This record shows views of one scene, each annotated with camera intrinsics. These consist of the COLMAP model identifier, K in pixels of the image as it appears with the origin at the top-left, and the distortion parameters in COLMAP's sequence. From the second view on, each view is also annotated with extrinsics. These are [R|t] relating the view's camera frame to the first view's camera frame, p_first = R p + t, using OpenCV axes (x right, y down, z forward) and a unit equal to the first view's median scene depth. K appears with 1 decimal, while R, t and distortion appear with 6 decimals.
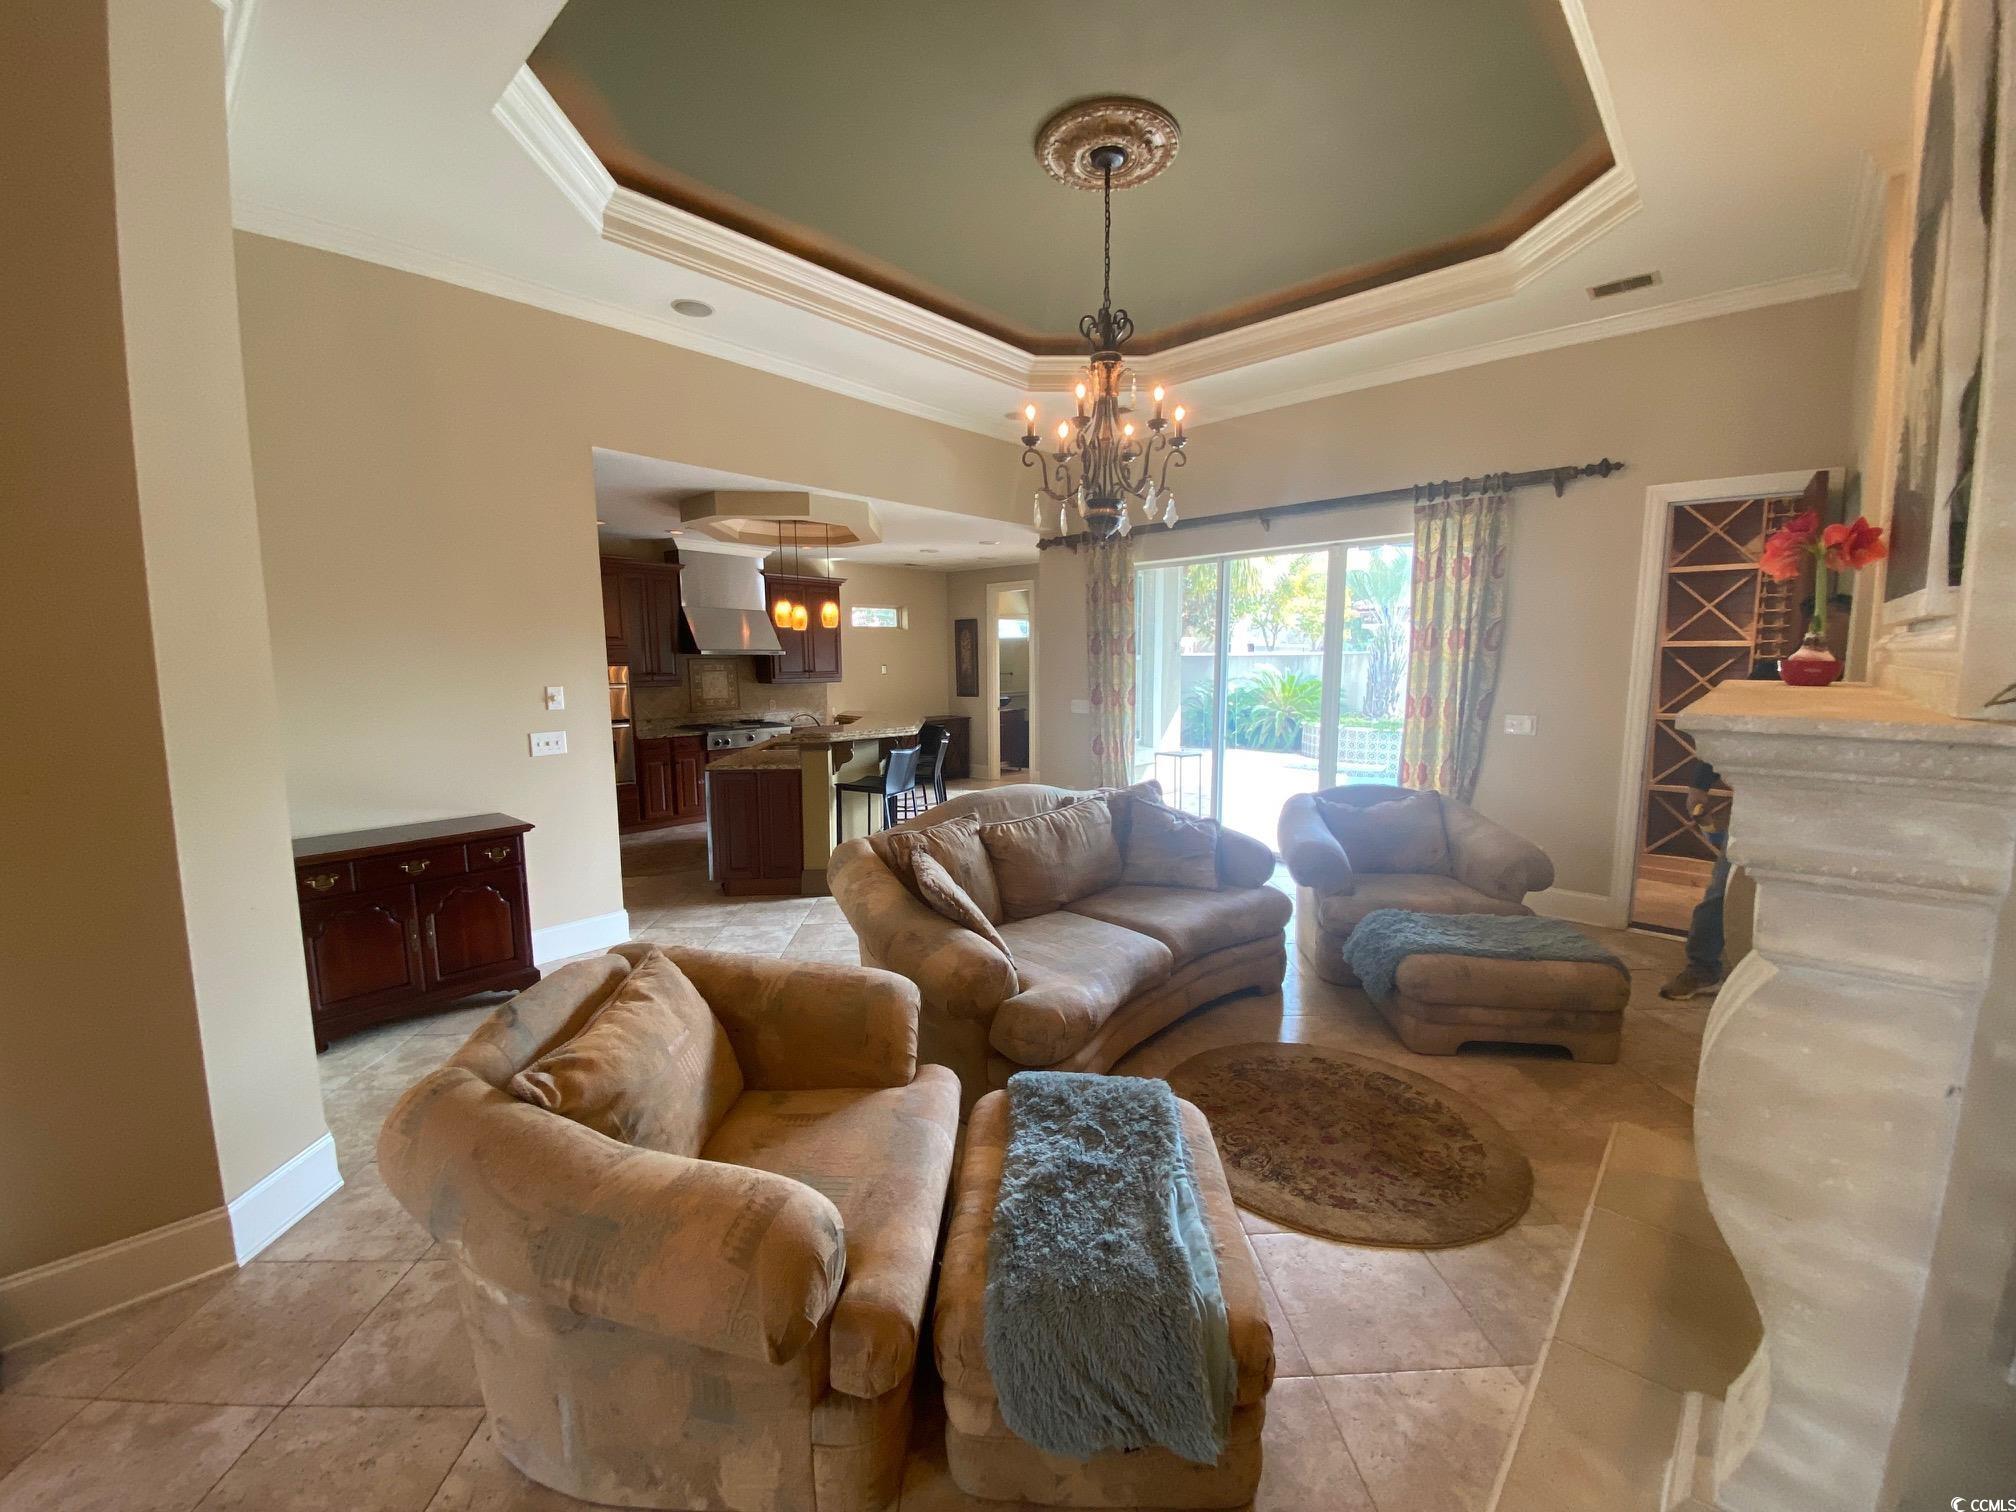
lens RADIAL K [[824.6, 0, 1043.8], [0, 824.6, 760.3], [0, 0, 1]] dist [-0.002818, -0.000398]
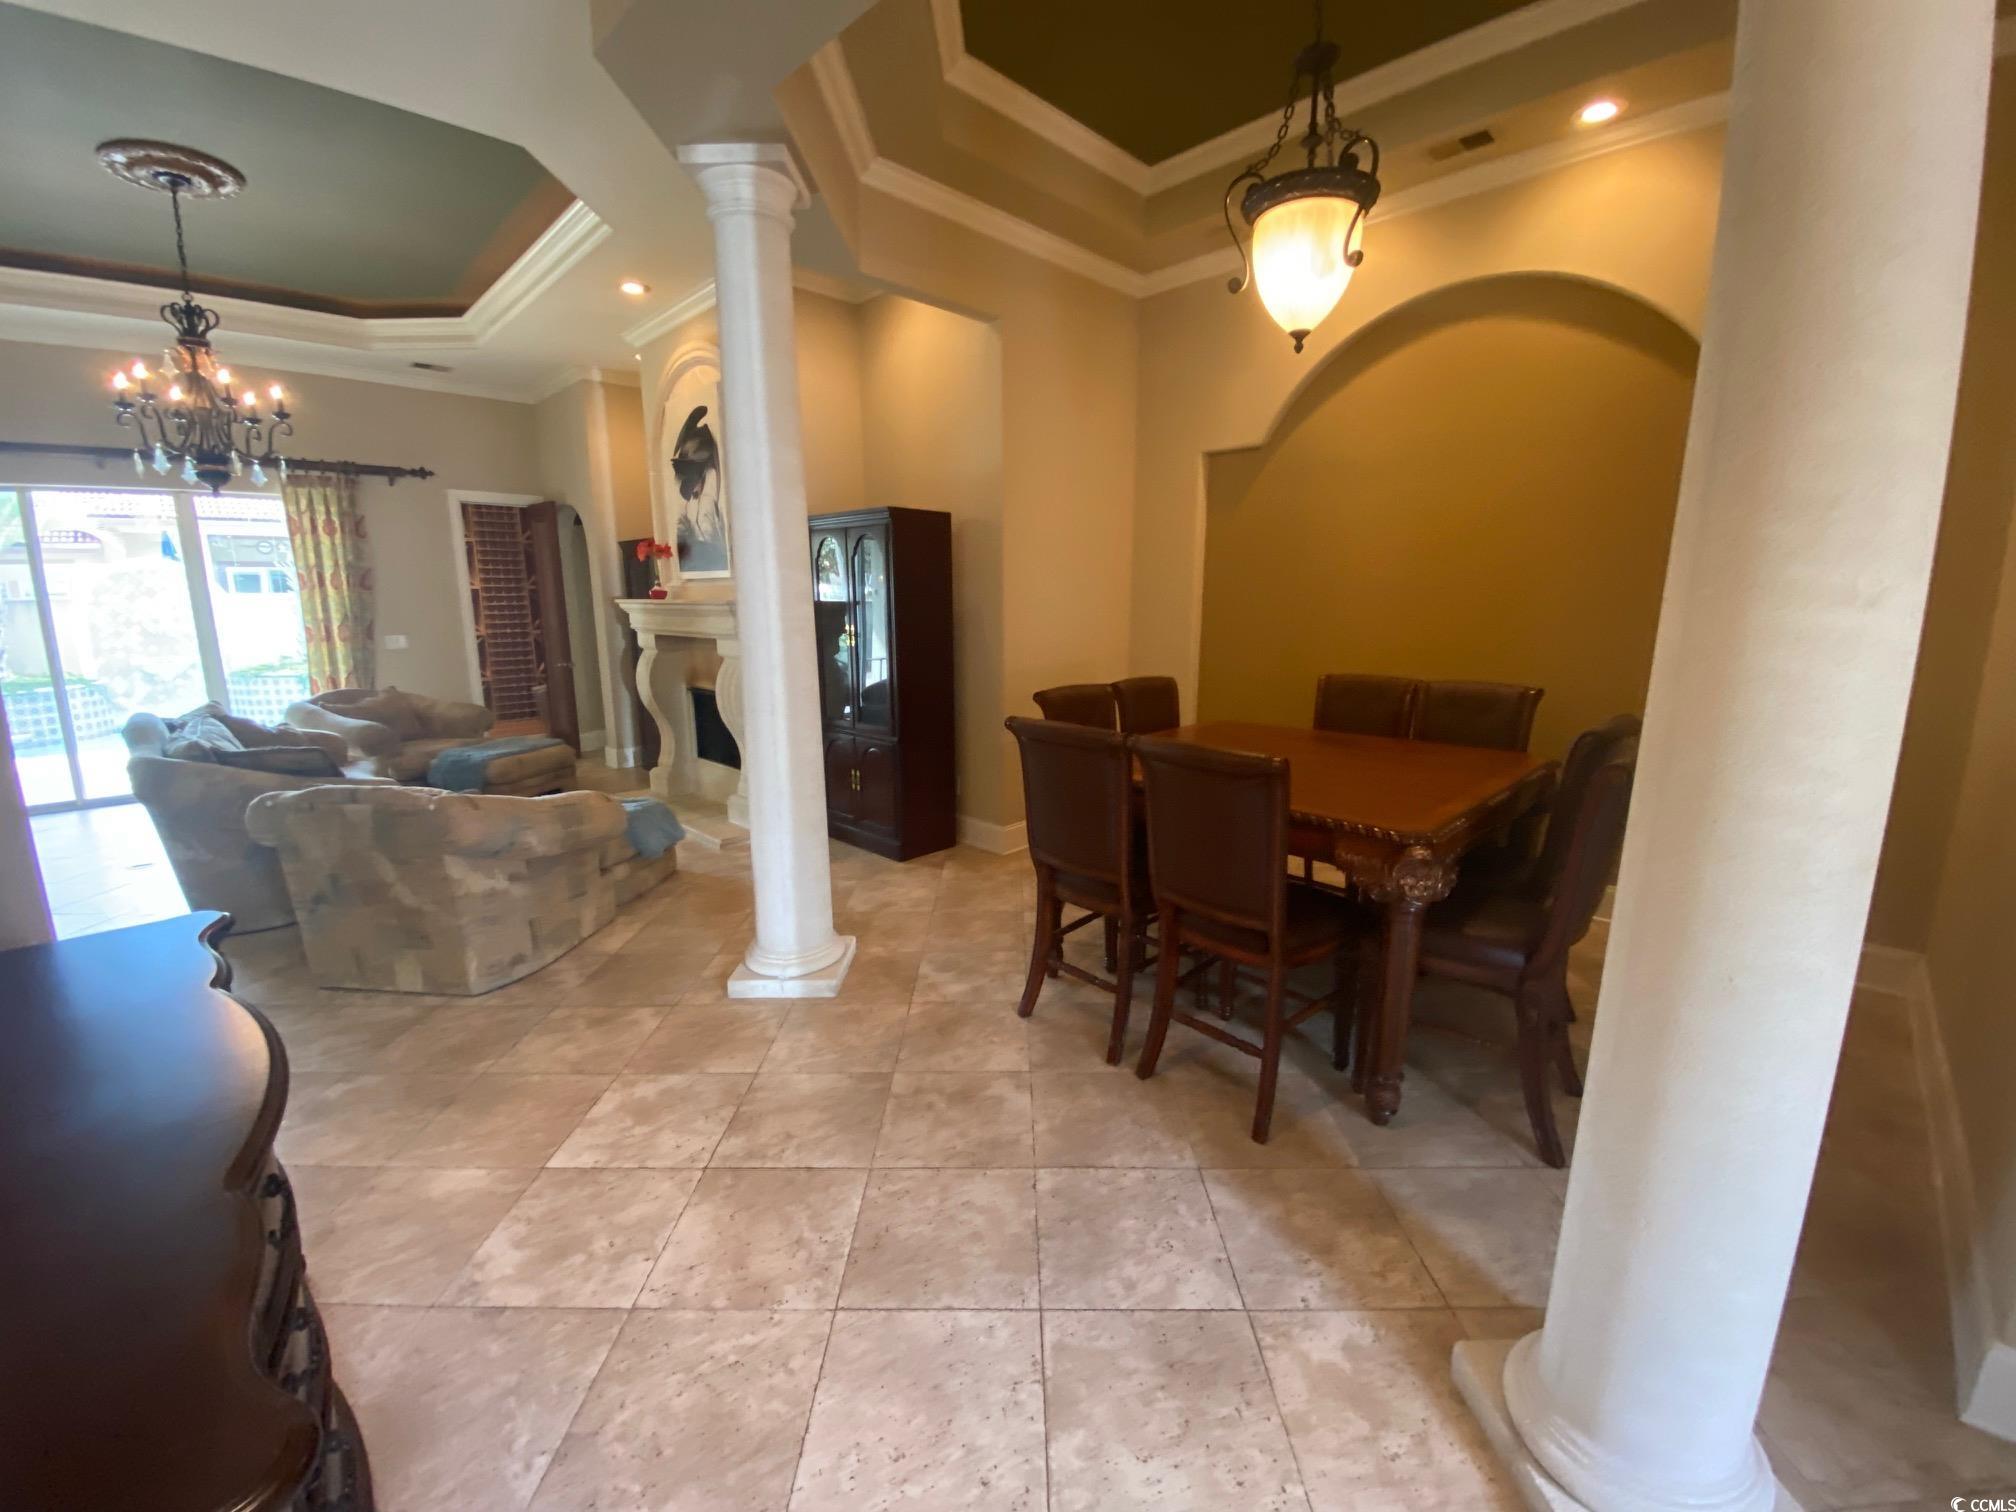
lens RADIAL K [[824.5, 0, 1008.0], [0, 824.5, 756.0], [0, 0, 1]] dist [-0.001367, -0.000346]
pose [[0.050920, -0.188349, 0.980781, -0.831323], [0.136346, 0.974171, 0.180001, 0.038507], [-0.989352, 0.124560, 0.075285, -0.146525]]
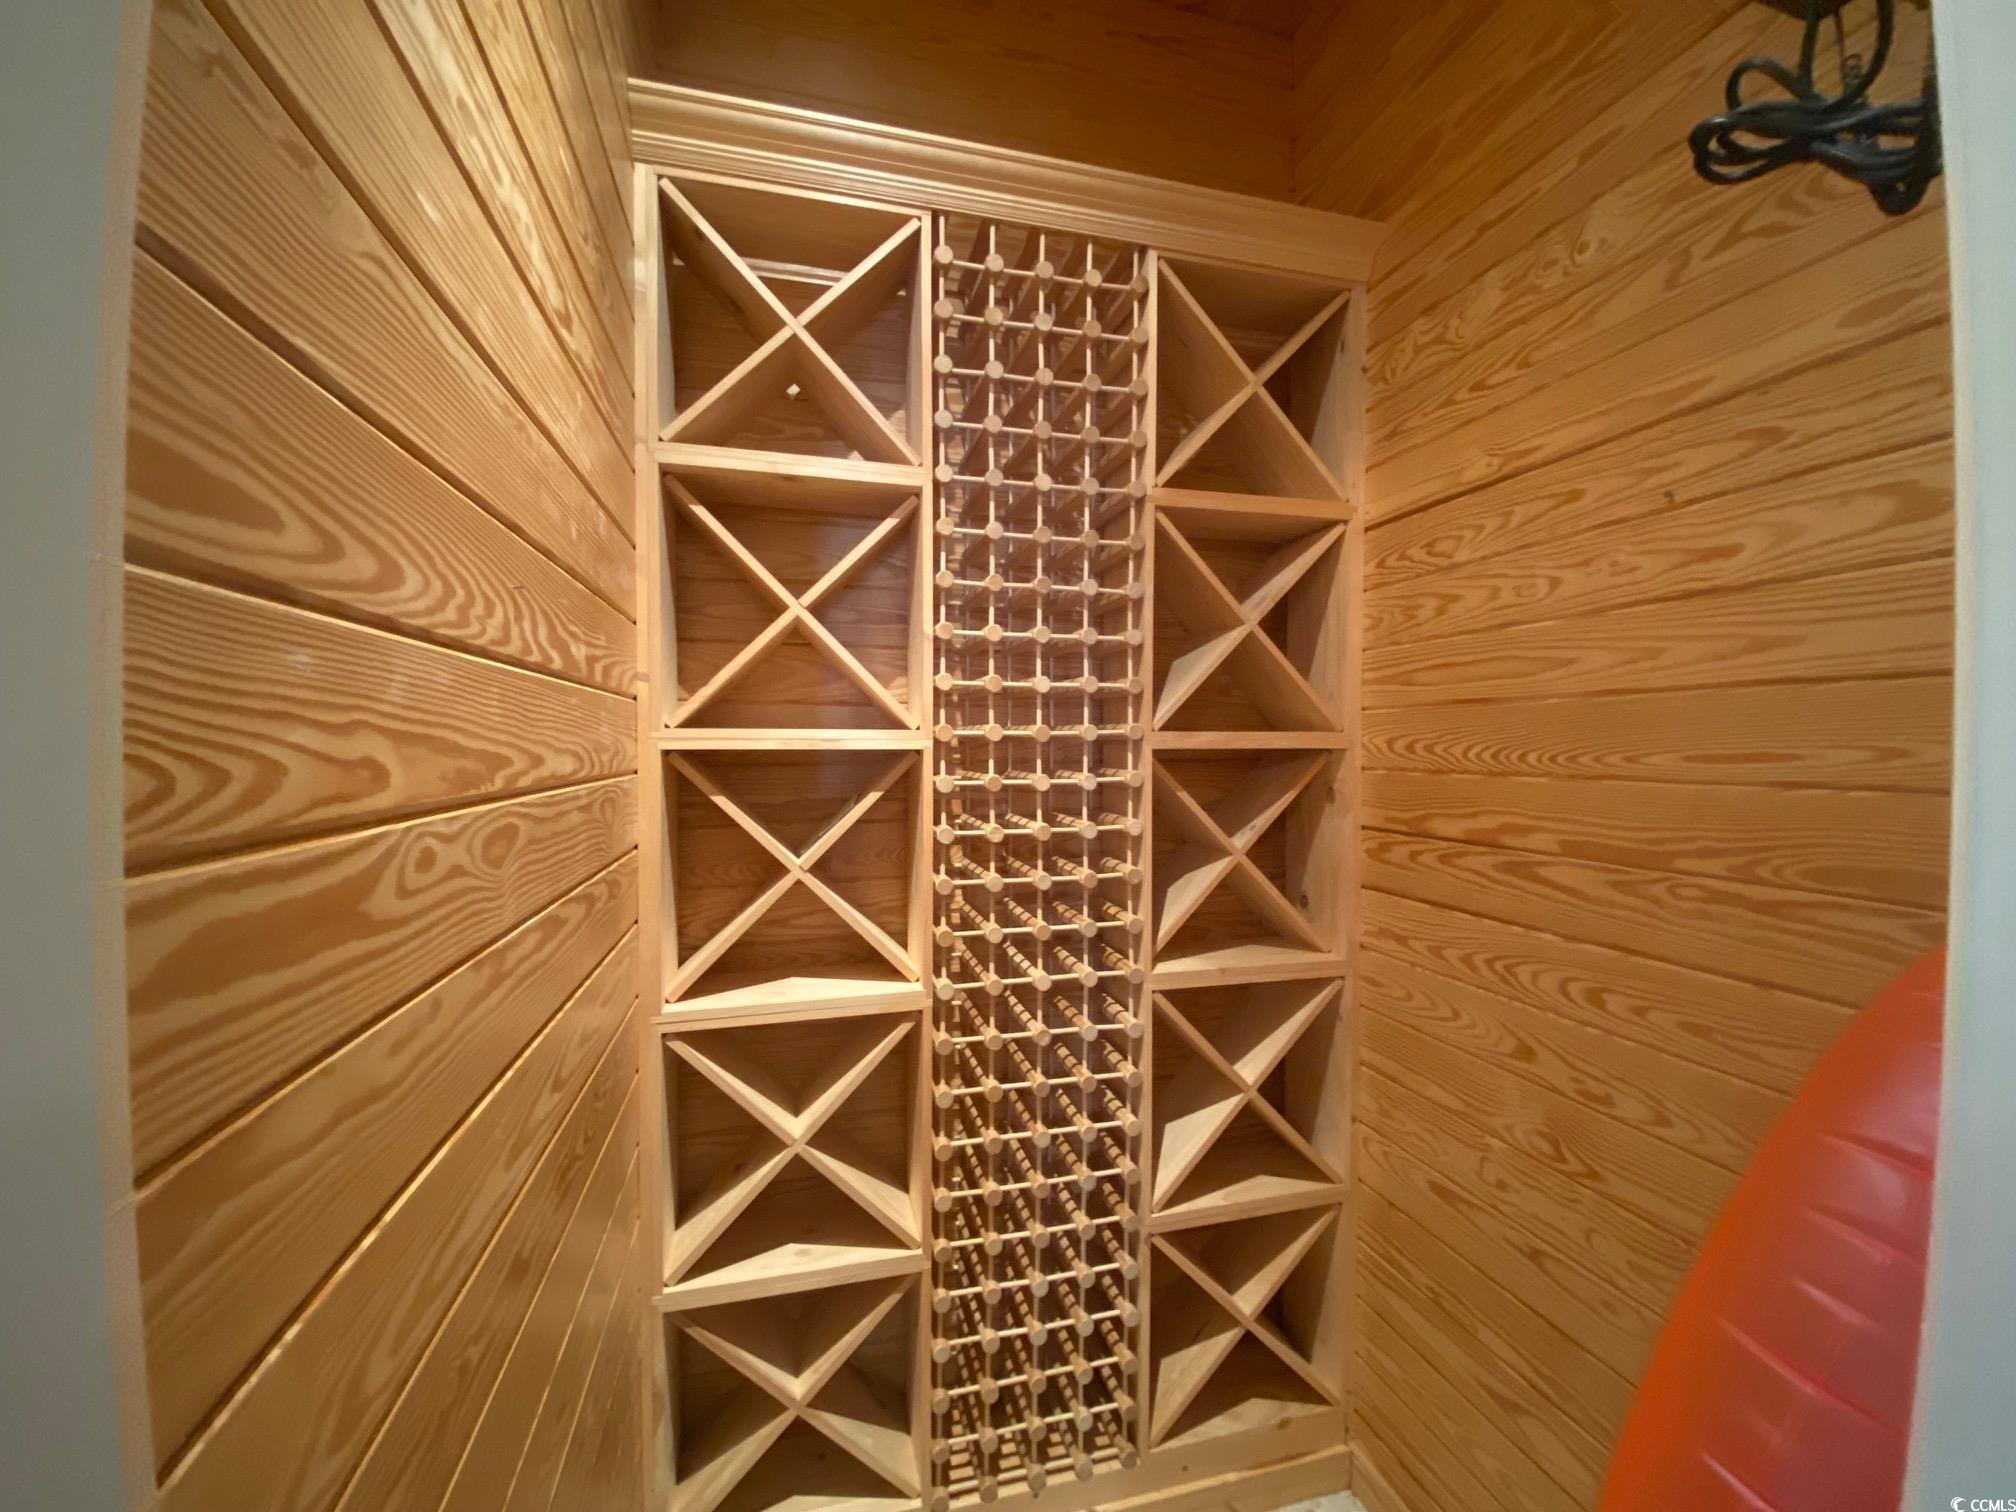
lens RADIAL K [[824.5, 0, 1008.0], [0, 824.5, 756.0], [0, 0, 1]] dist [-0.001367, -0.000346]
pose [[0.559331, -0.013427, 0.828835, 0.674513], [0.102087, 0.993373, -0.052800, -0.125766], [-0.822634, 0.114147, 0.556996, 0.866289]]
